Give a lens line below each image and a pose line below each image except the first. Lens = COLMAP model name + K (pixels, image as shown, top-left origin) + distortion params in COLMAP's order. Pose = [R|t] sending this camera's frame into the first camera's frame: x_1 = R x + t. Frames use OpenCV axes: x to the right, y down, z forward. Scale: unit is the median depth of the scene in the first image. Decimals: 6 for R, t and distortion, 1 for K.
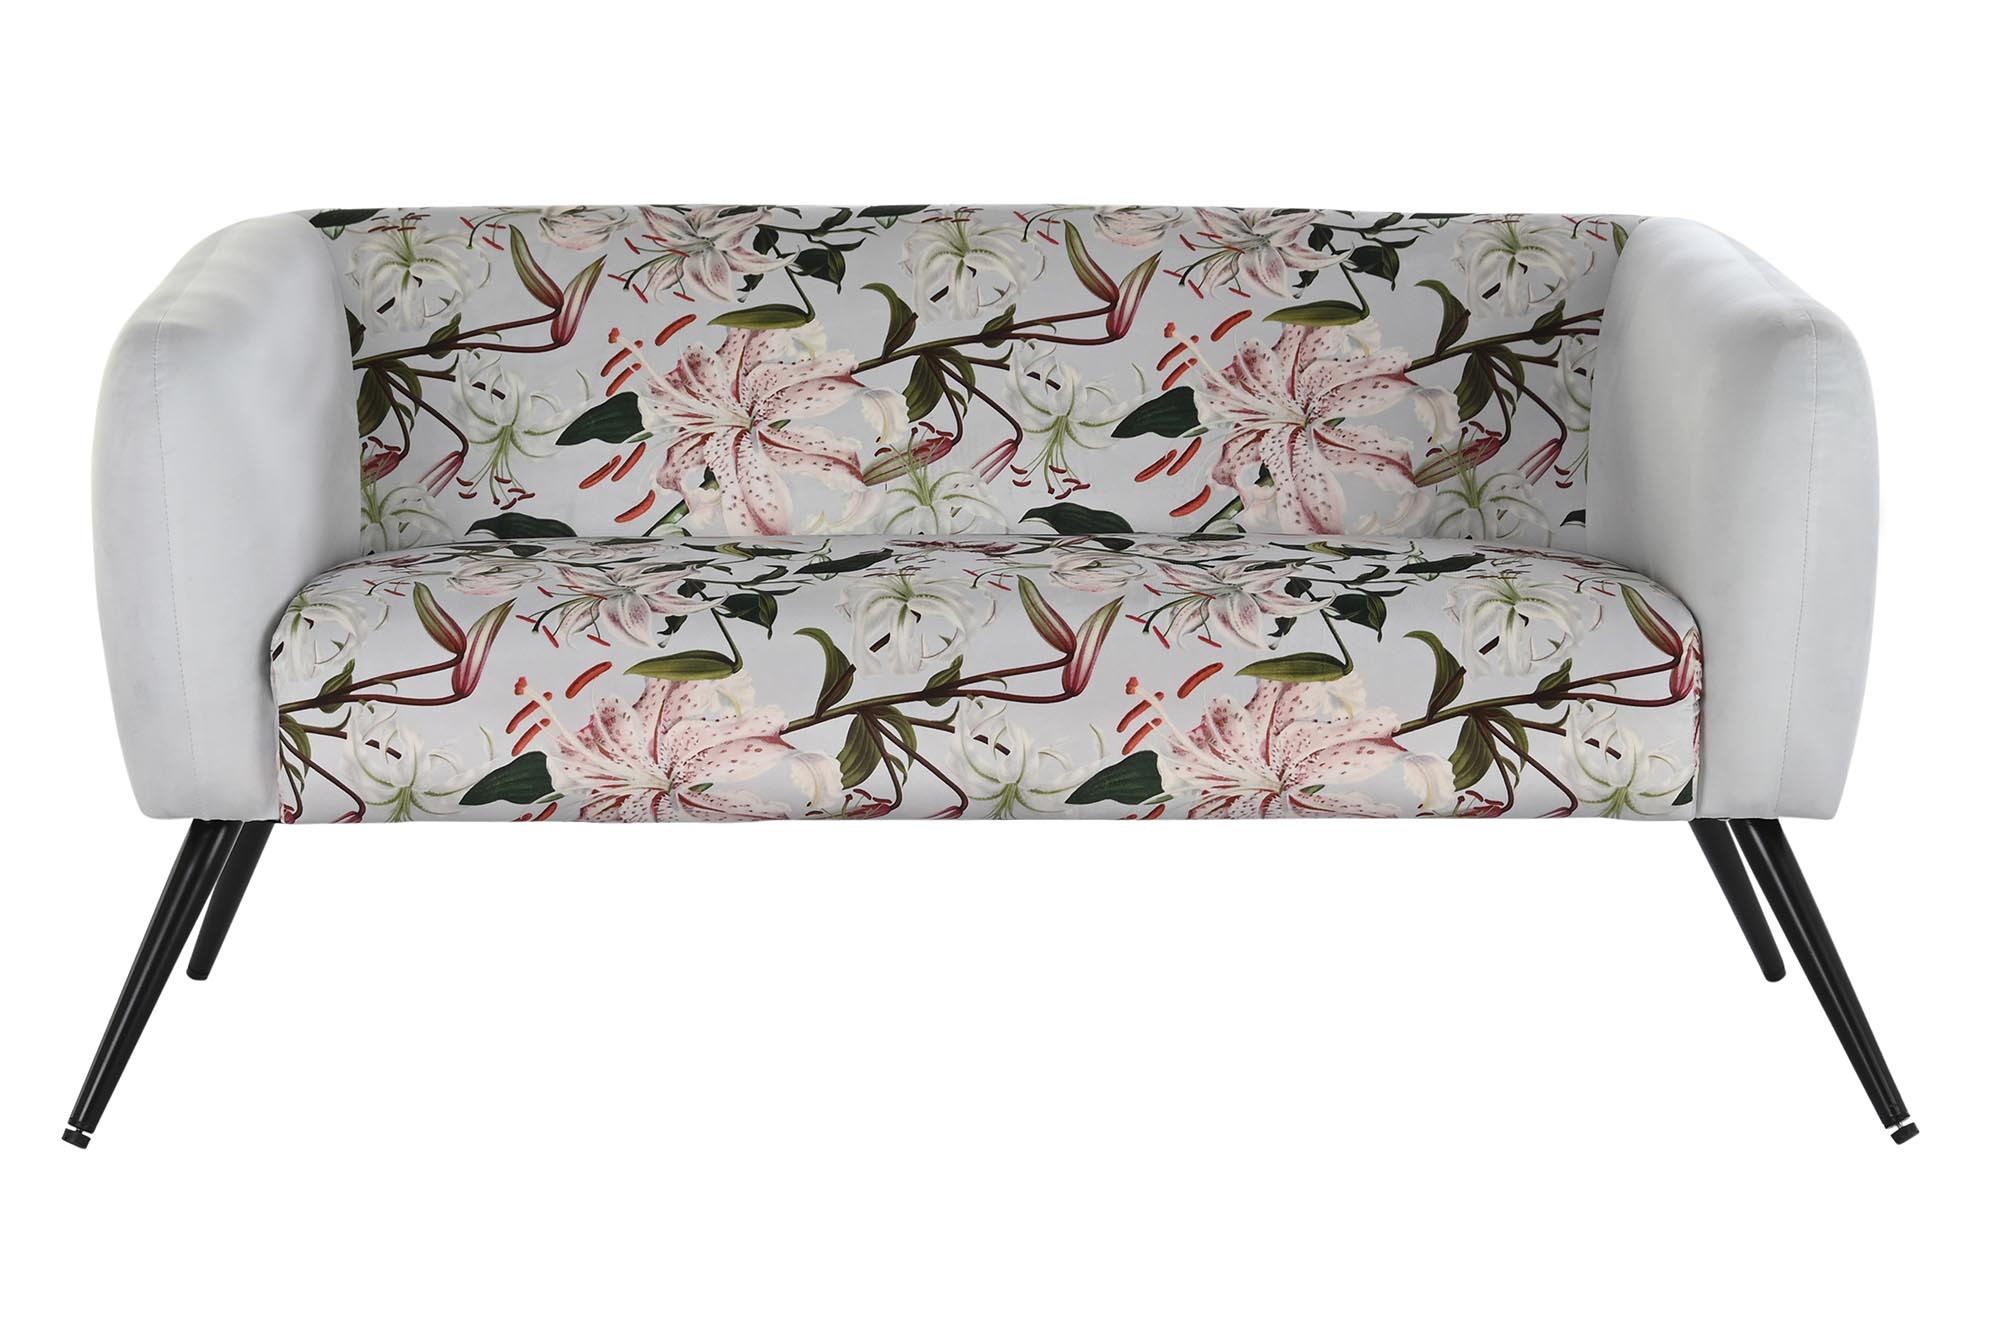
lens RADIAL K [[4867.5, 0, 998.5], [0, 4867.5, 671.6], [0, 0, 1]] dist [0.052383, 0.000000]
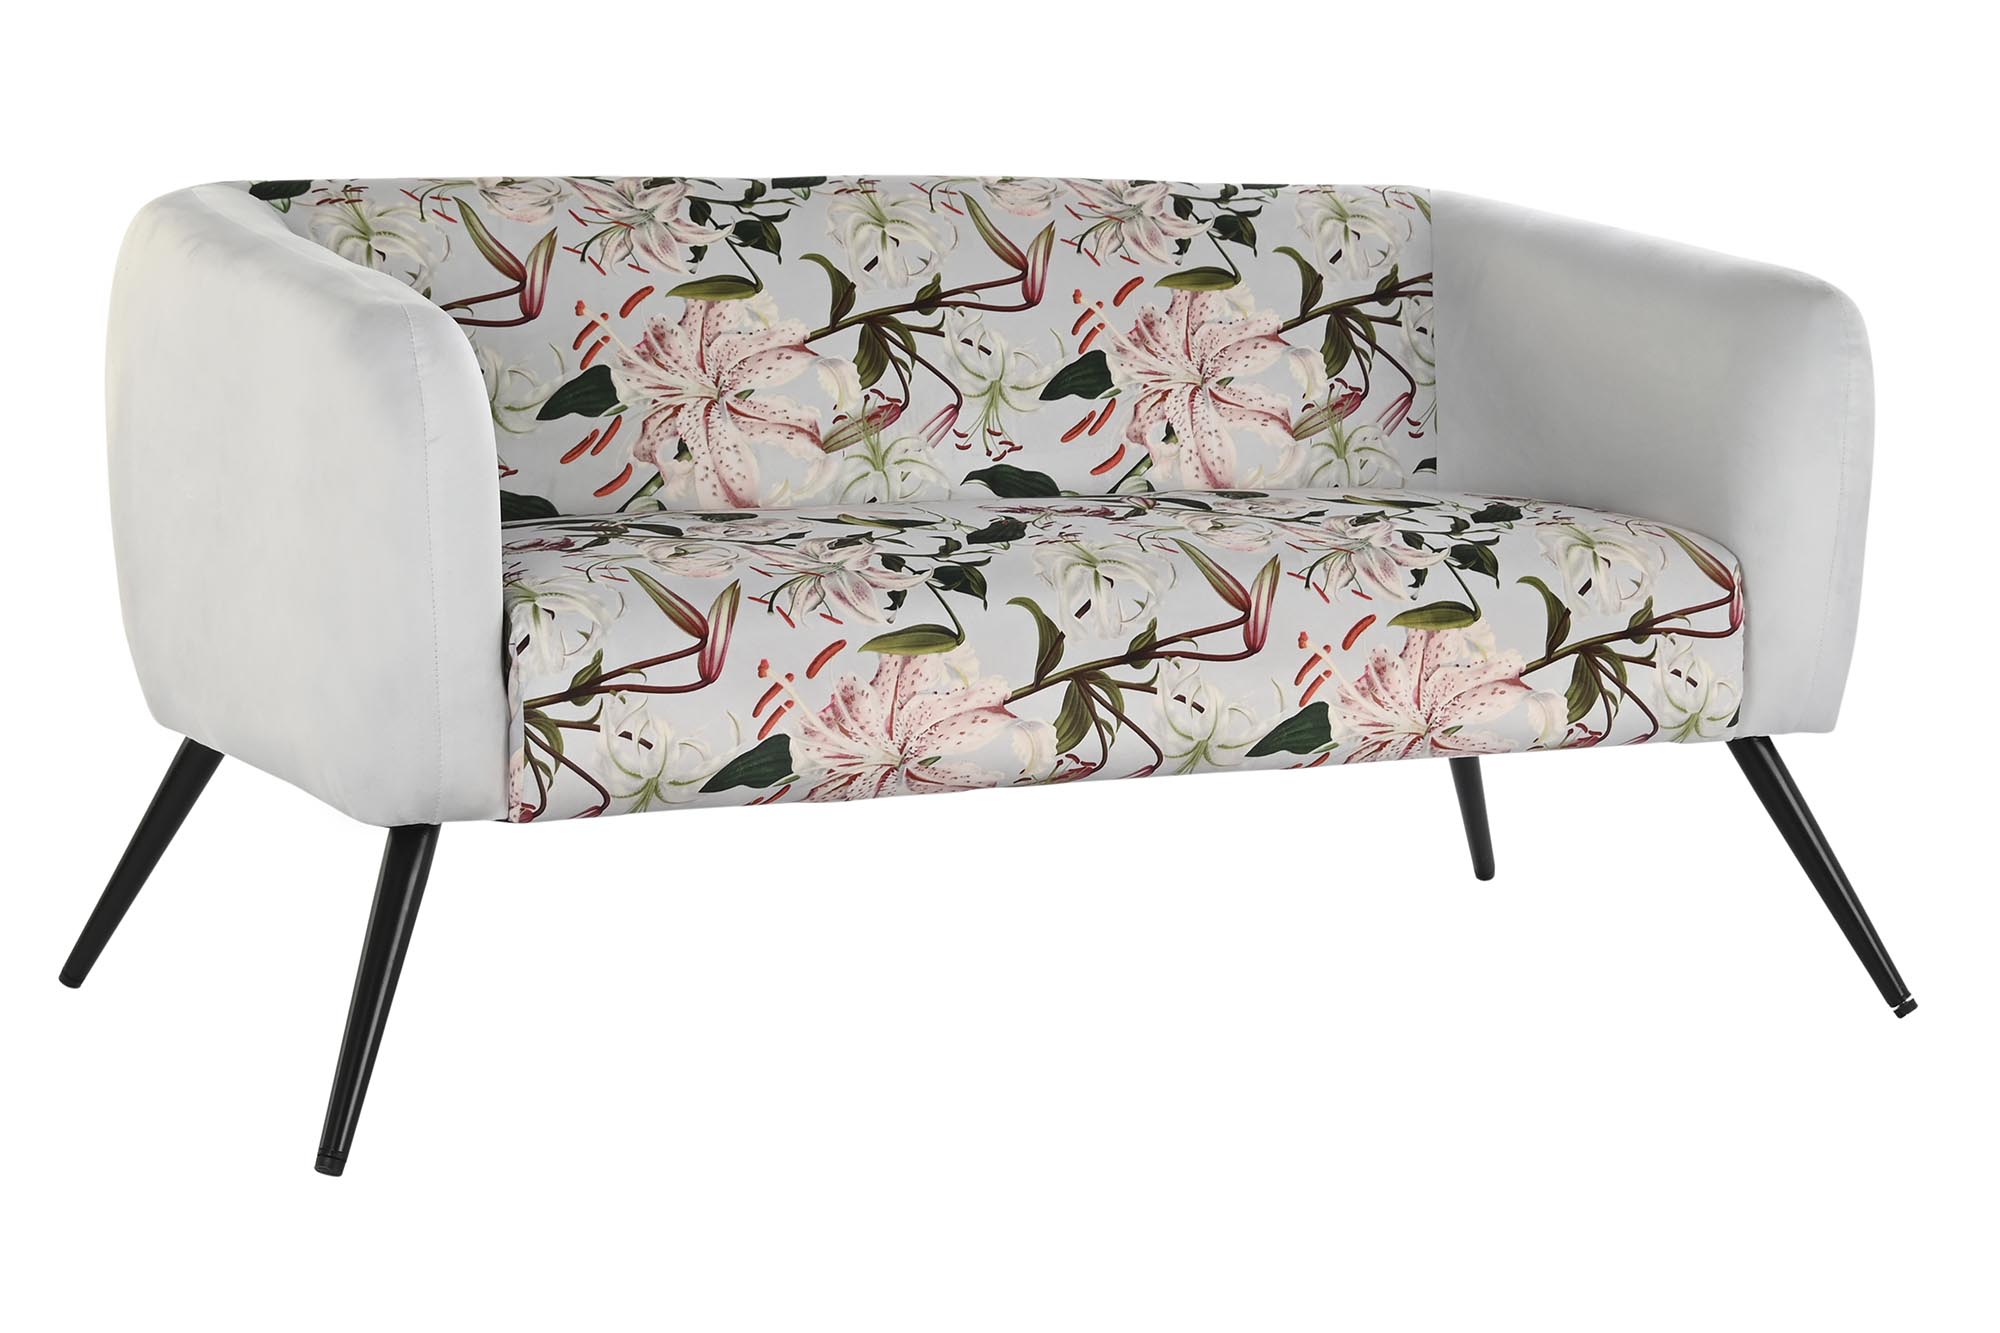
lens RADIAL K [[4186.0, 0, 999.4], [0, 4186.0, 661.2], [0, 0, 1]] dist [0.017210, 0.000000]
pose [[0.912690, -0.046827, 0.405960, -0.351452], [0.038414, 0.998845, 0.028852, -0.018584], [-0.406842, -0.010739, 0.913435, 0.185724]]
